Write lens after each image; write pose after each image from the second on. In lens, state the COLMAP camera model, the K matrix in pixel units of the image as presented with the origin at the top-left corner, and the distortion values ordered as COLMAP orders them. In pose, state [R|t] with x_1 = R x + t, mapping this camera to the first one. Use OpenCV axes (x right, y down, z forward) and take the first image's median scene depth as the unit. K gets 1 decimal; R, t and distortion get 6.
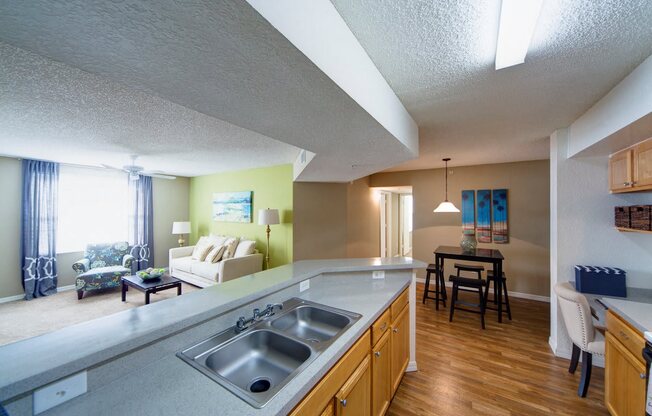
lens RADIAL K [[239.3, 0, 314.8], [0, 239.3, 208.6], [0, 0, 1]] dist [0.001467, -0.001394]
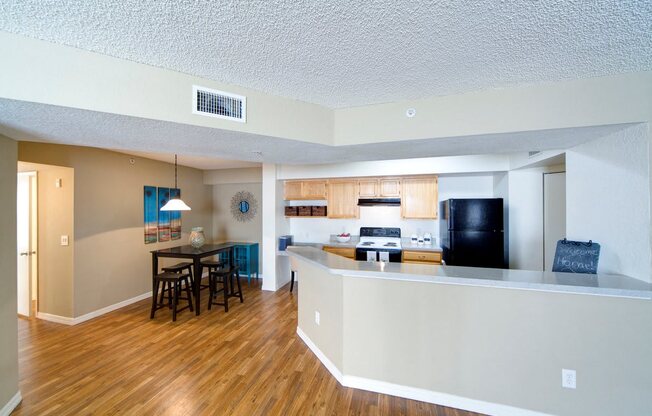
lens RADIAL K [[239.3, 0, 325.7], [0, 239.3, 208.3], [0, 0, 1]] dist [0.001467, -0.001394]
pose [[-0.320506, 0.000712, 0.947246, -0.435159], [-0.003438, 0.999992, -0.001915, 0.006257], [-0.947240, -0.003870, -0.320501, 0.684937]]
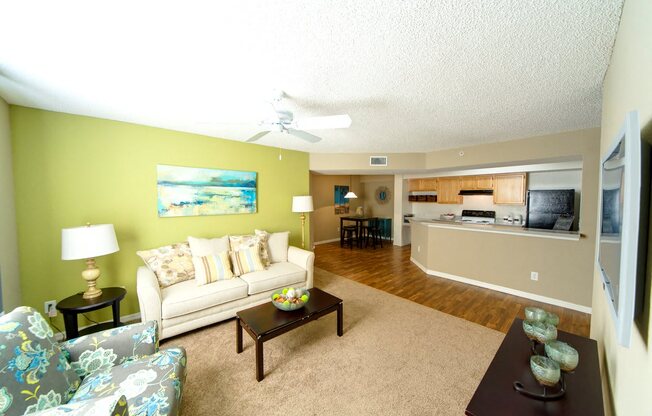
lens RADIAL K [[239.3, 0, 320.6], [0, 239.3, 208.7], [0, 0, 1]] dist [0.001467, -0.001394]
pose [[0.237187, -0.048995, 0.970228, -1.156067], [-0.004015, 0.998669, 0.051413, 0.004925], [-0.971456, -0.016090, 0.236674, 0.717235]]
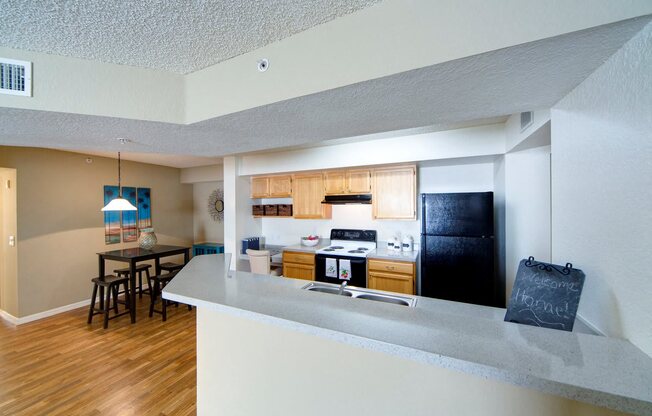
lens RADIAL K [[239.3, 0, 329.0], [0, 239.3, 209.2], [0, 0, 1]] dist [0.001467, -0.001394]
pose [[-0.163519, -0.009425, 0.986495, -0.374168], [0.003594, 0.999942, 0.010149, 0.003891], [-0.986534, 0.005205, -0.163475, 0.364387]]
